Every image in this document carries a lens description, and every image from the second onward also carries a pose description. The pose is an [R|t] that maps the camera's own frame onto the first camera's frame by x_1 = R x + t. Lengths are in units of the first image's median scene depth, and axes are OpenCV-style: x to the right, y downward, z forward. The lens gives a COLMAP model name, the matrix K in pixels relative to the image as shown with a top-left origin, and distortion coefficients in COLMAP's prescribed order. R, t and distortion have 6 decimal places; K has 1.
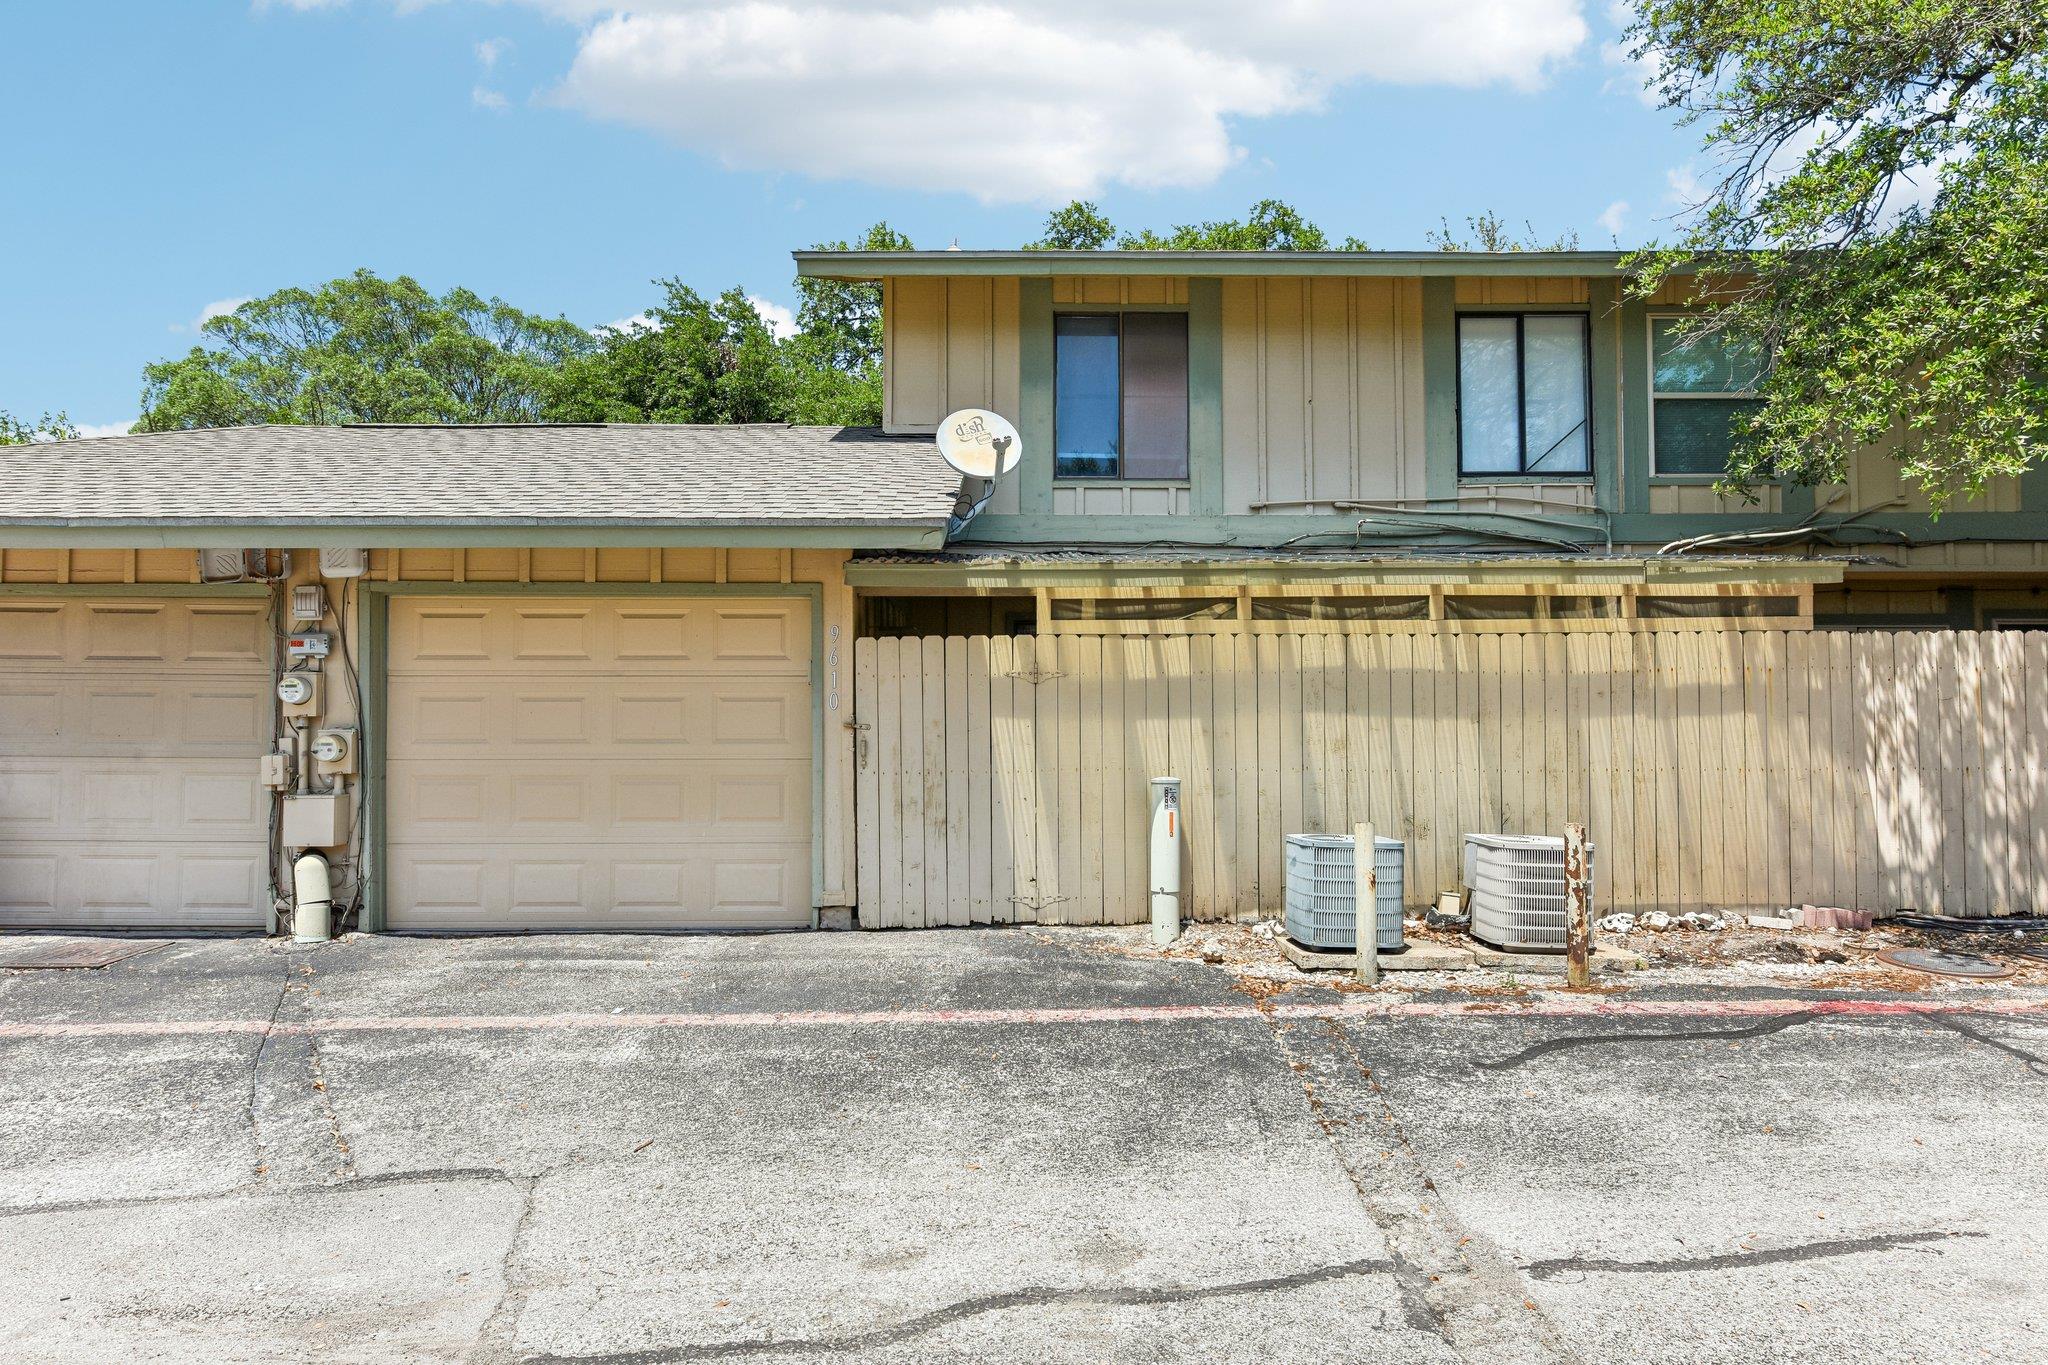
lens RADIAL K [[1198.1, 0, 1025.0], [0, 1198.1, 690.8], [0, 0, 1]] dist [0.013900, -0.003962]
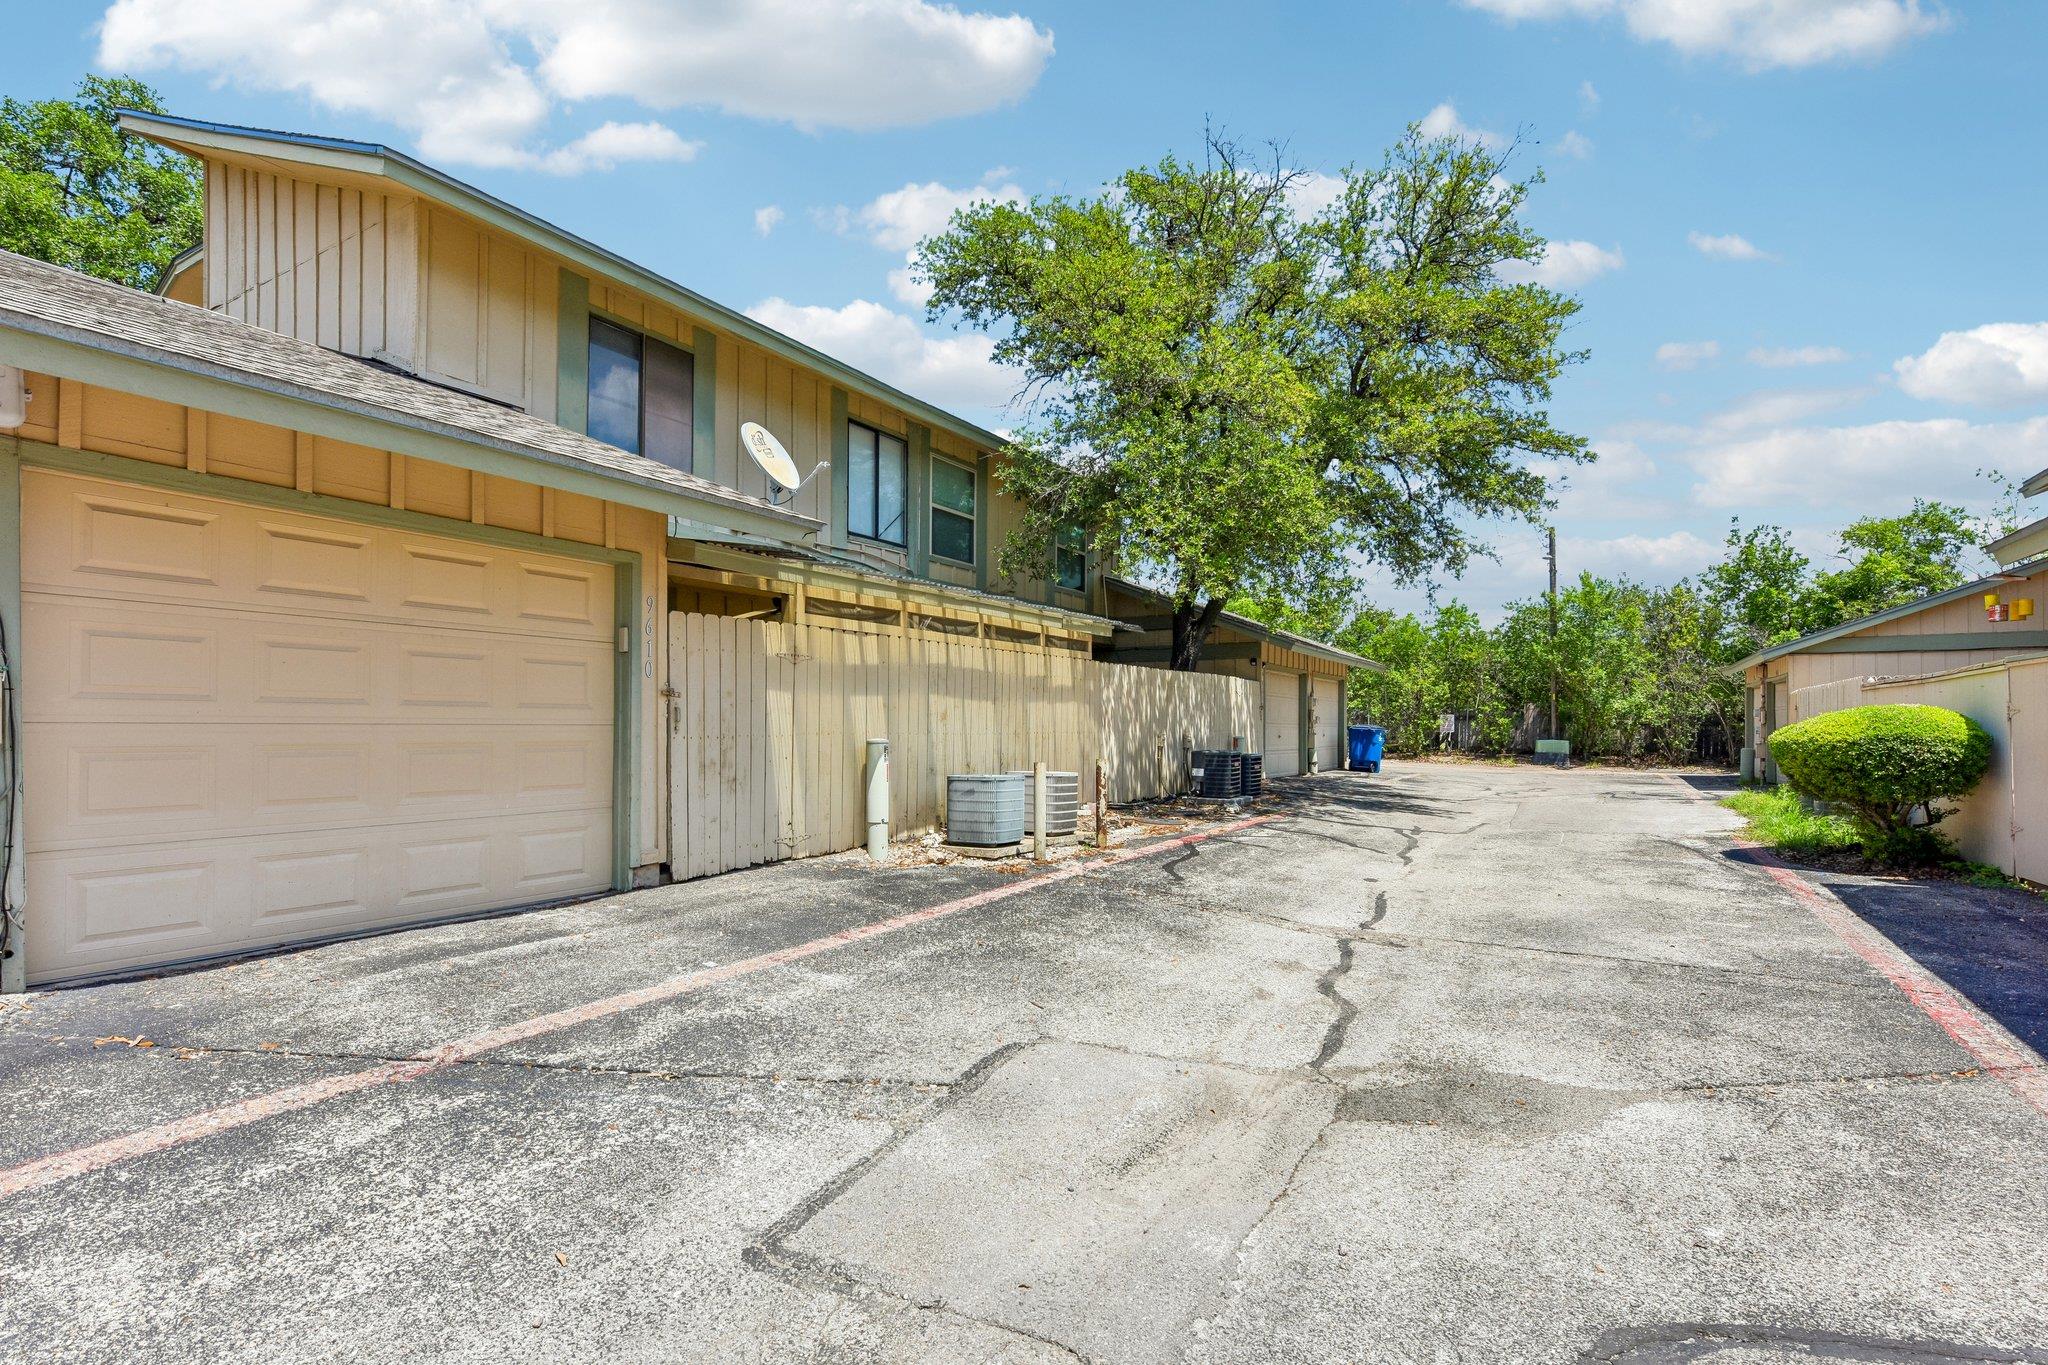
lens RADIAL K [[996.0, 0, 1028.8], [0, 996.0, 725.1], [0, 0, 1]] dist [0.004795, -0.000259]
pose [[0.497504, 0.004028, 0.867452, -0.756920], [-0.034030, 0.999310, 0.014876, 0.033727], [-0.866794, -0.036920, 0.497298, 0.284734]]
